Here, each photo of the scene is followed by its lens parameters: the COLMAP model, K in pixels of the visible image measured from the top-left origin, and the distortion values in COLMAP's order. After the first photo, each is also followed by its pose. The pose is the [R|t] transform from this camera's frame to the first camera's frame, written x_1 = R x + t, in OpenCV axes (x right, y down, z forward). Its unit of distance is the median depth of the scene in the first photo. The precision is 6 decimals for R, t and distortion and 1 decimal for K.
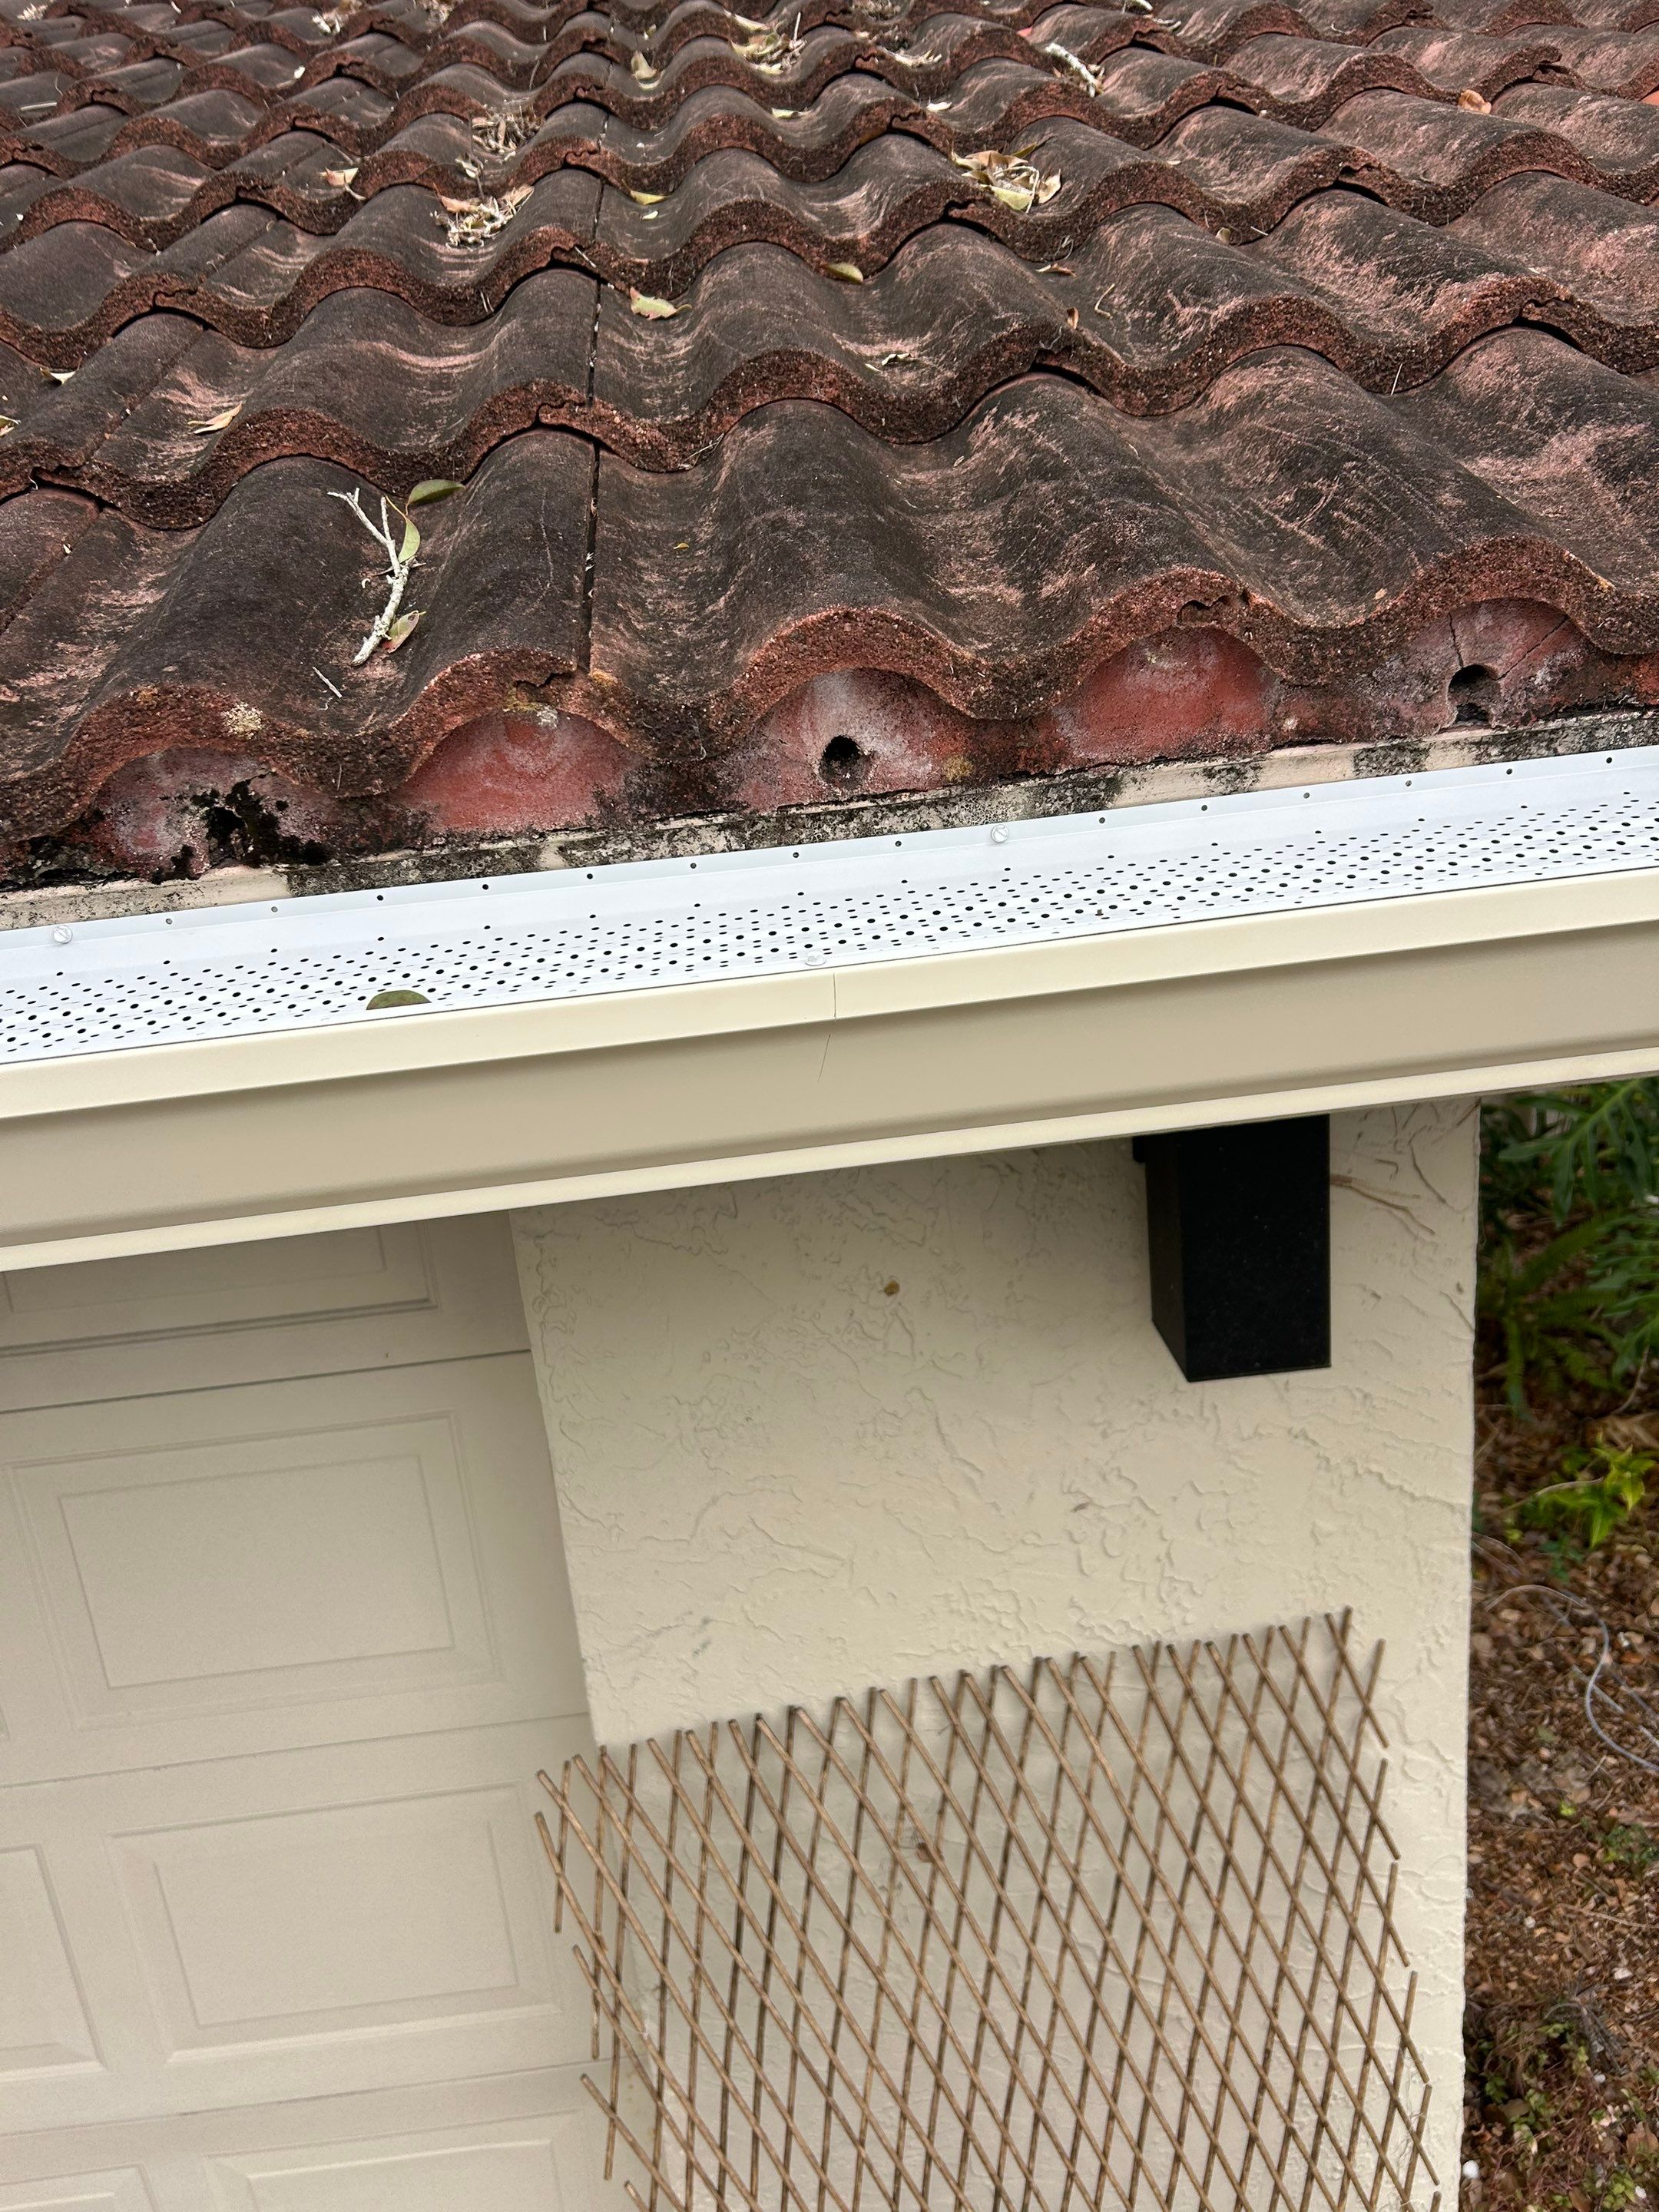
lens RADIAL K [[1642.4, 0, 829.5], [0, 1642.4, 1106.0], [0, 0, 1]] dist [0.011266, 0.002342]
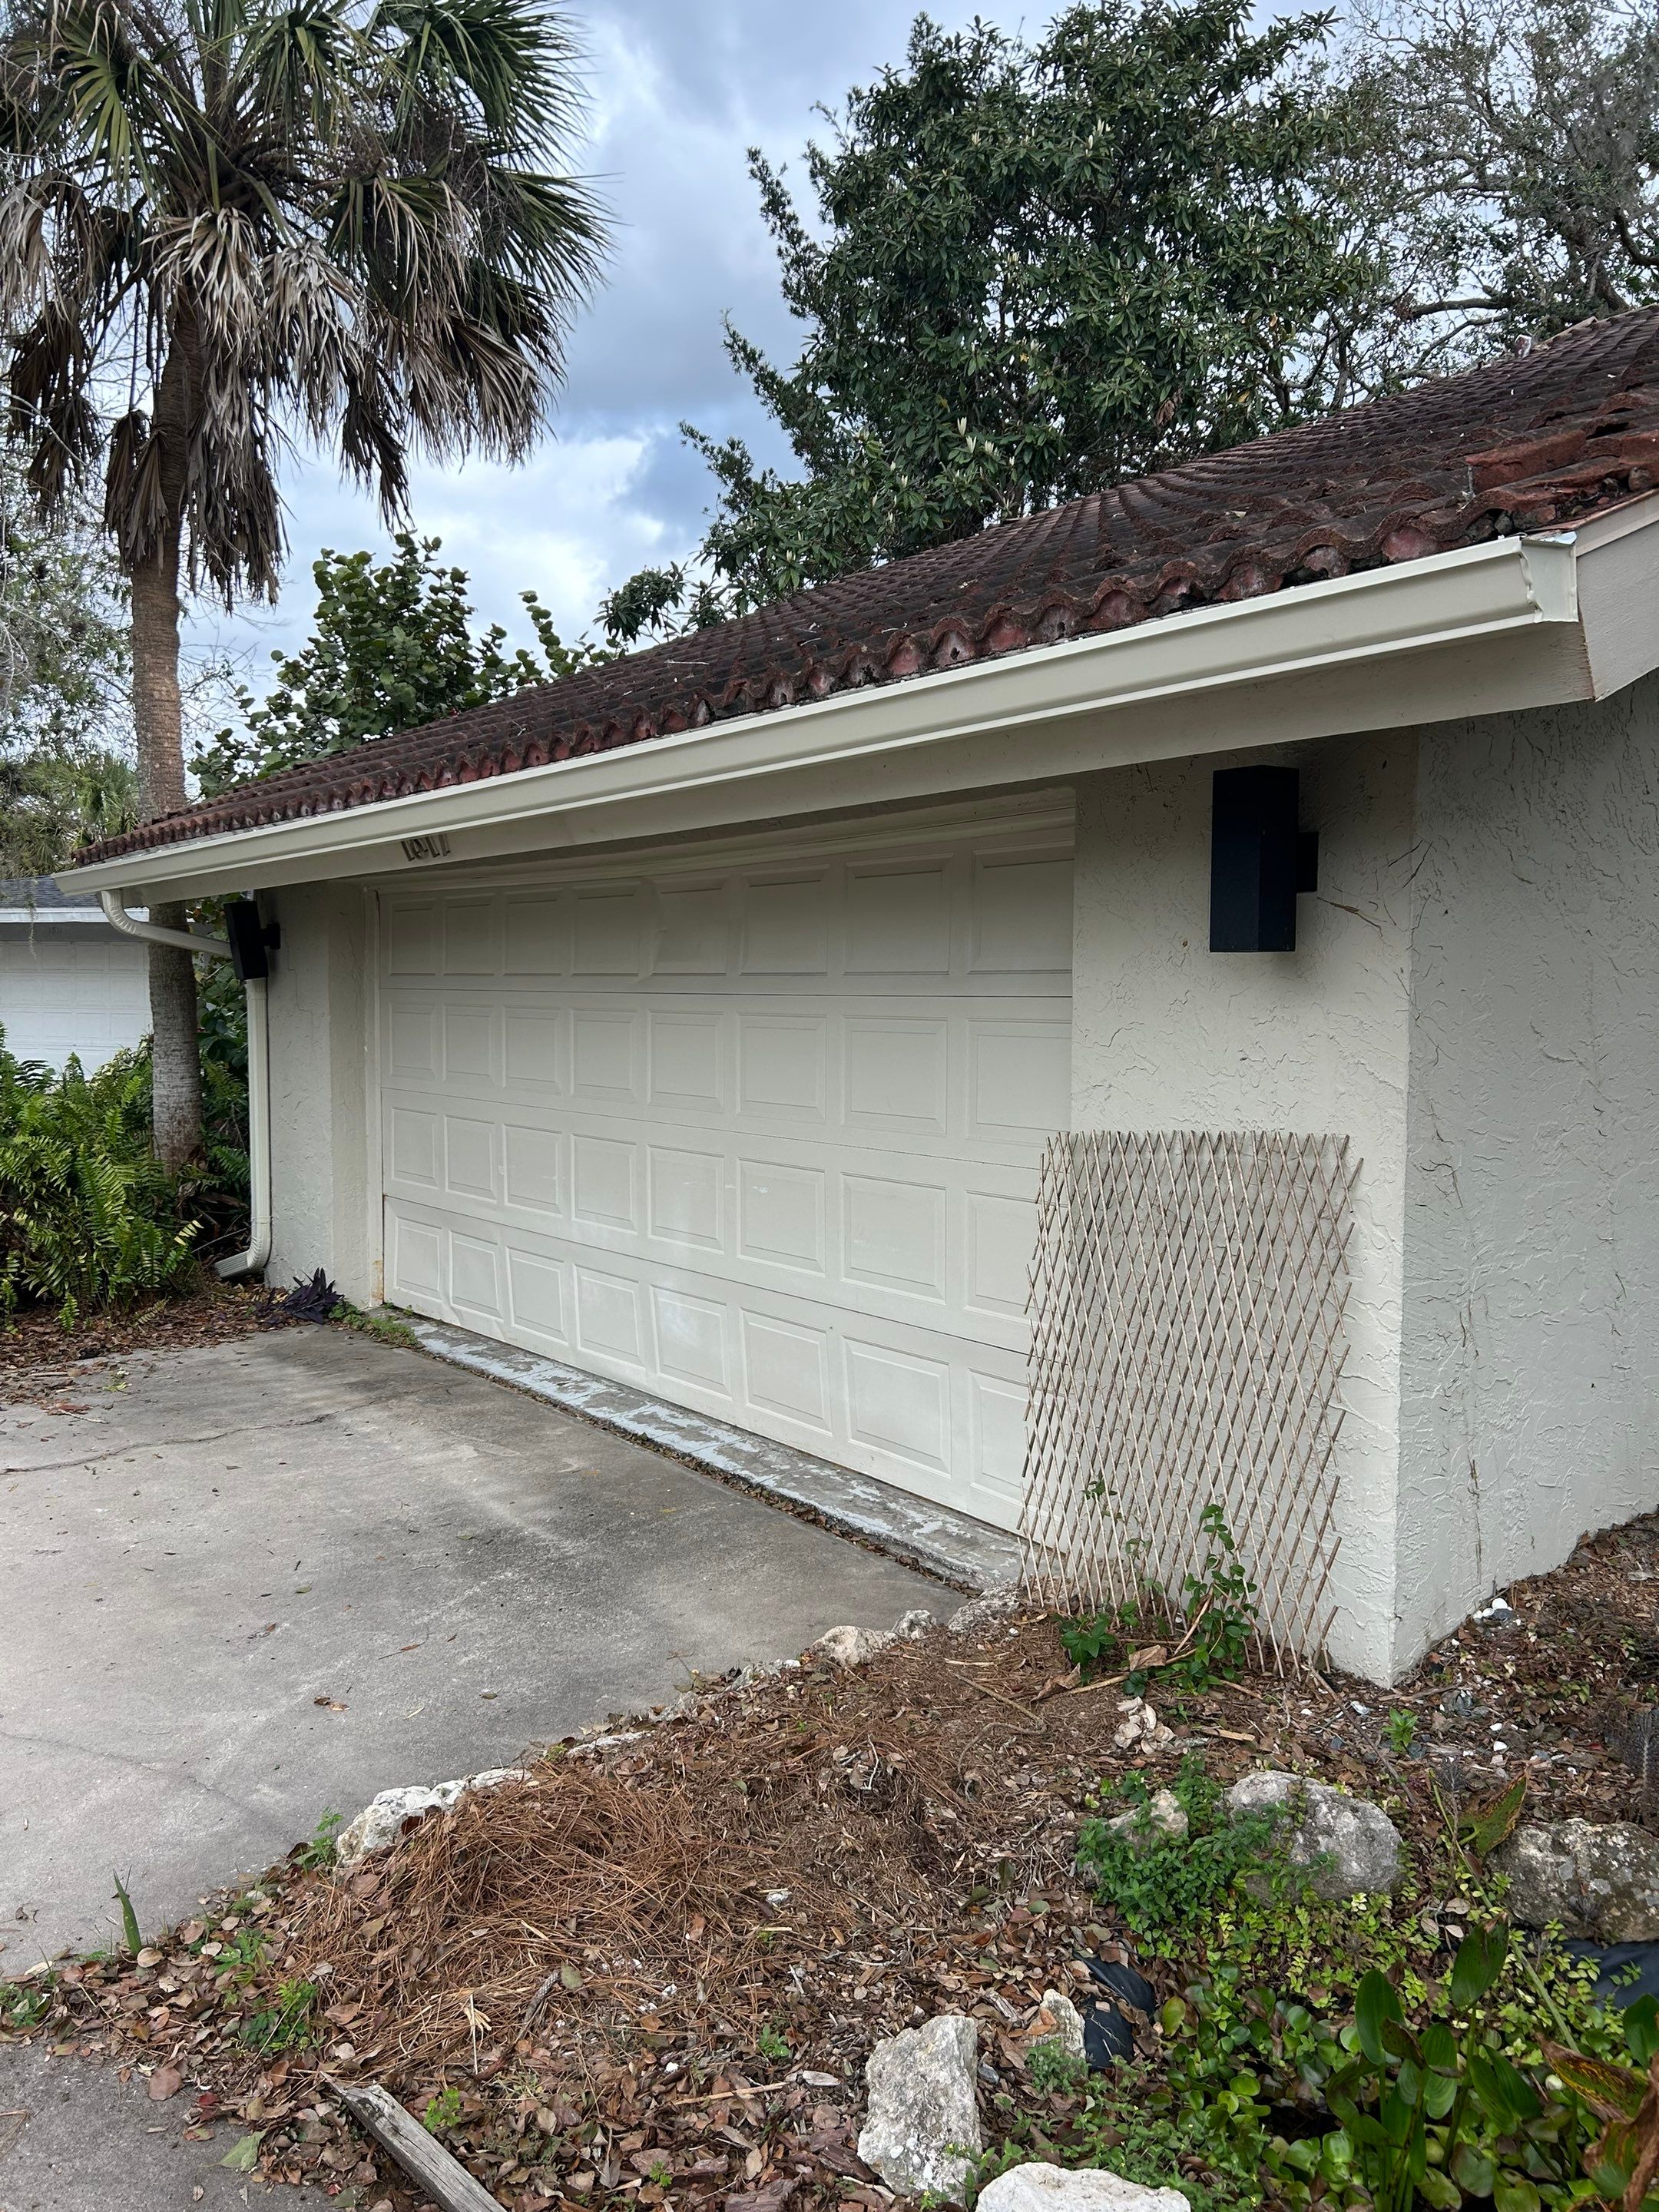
lens RADIAL K [[1822.5, 0, 829.5], [0, 1822.5, 1106.0], [0, 0, 1]] dist [0.097625, -0.186715]
pose [[0.552614, 0.130112, -0.823218, 1.916907], [-0.310582, 0.948742, -0.058537, 0.634160], [0.773406, 0.288026, 0.564699, -0.805988]]
